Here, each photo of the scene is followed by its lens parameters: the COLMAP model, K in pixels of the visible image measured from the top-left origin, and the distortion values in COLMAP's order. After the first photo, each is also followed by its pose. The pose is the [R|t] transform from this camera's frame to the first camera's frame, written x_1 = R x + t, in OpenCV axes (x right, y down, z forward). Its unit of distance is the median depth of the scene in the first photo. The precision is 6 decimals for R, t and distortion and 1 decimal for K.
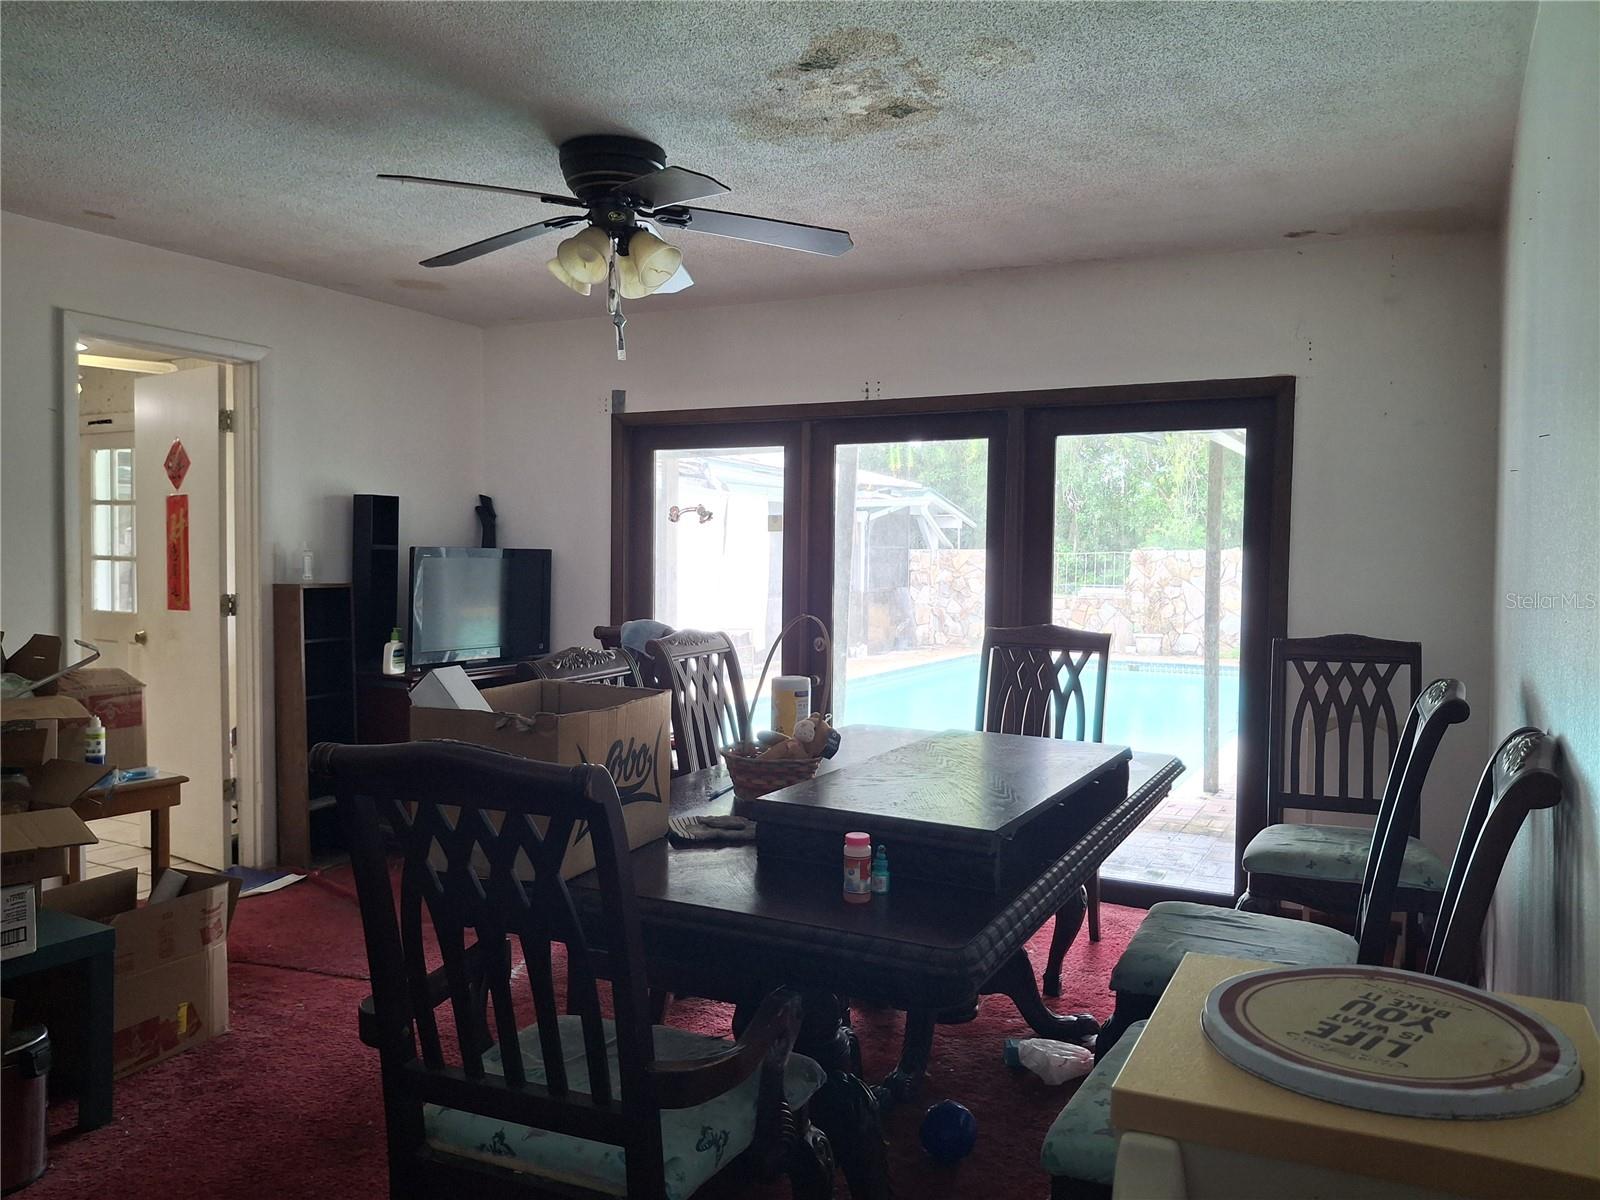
lens RADIAL K [[1177.1, 0, 813.3], [0, 1177.1, 604.2], [0, 0, 1]] dist [0.087457, -0.178128]
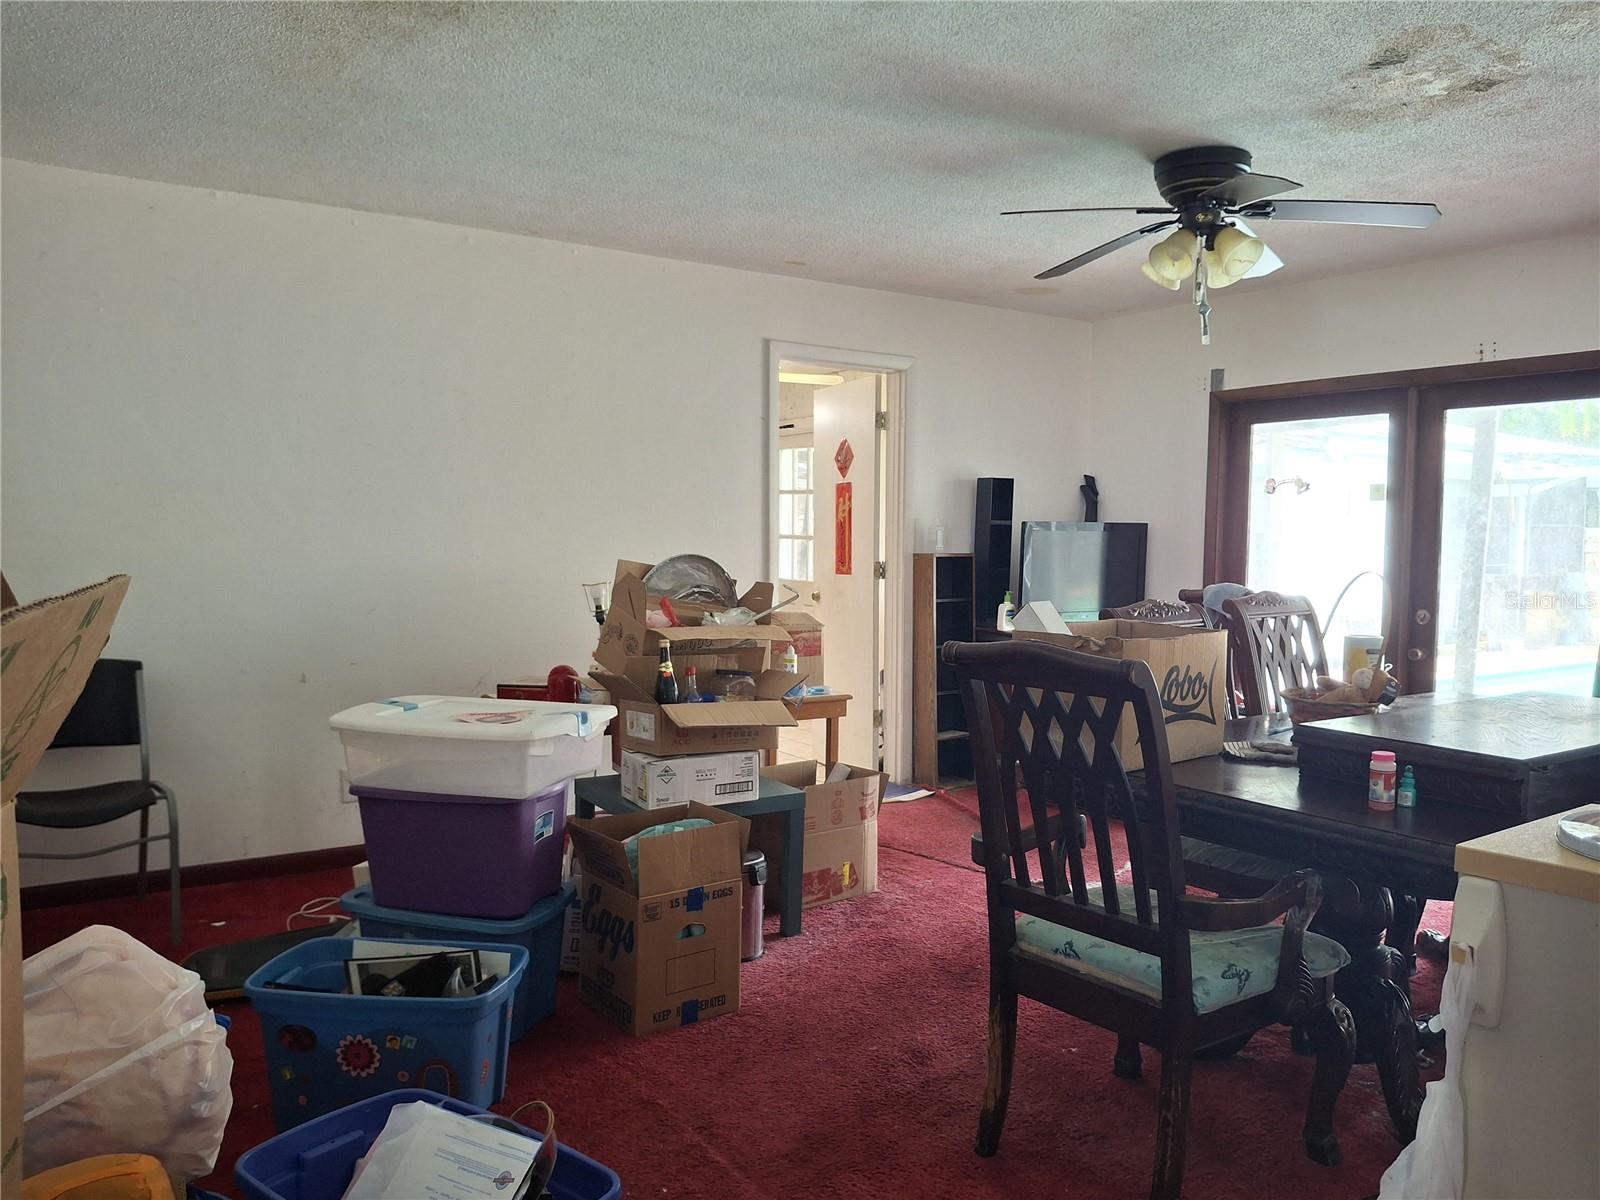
lens RADIAL K [[1177.1, 0, 813.3], [0, 1177.1, 604.2], [0, 0, 1]] dist [0.087457, -0.178128]
pose [[0.874379, 0.023906, -0.484655, 0.062002], [-0.017685, 0.999692, 0.017406, 0.023768], [0.484922, -0.006648, 0.874532, -0.154503]]
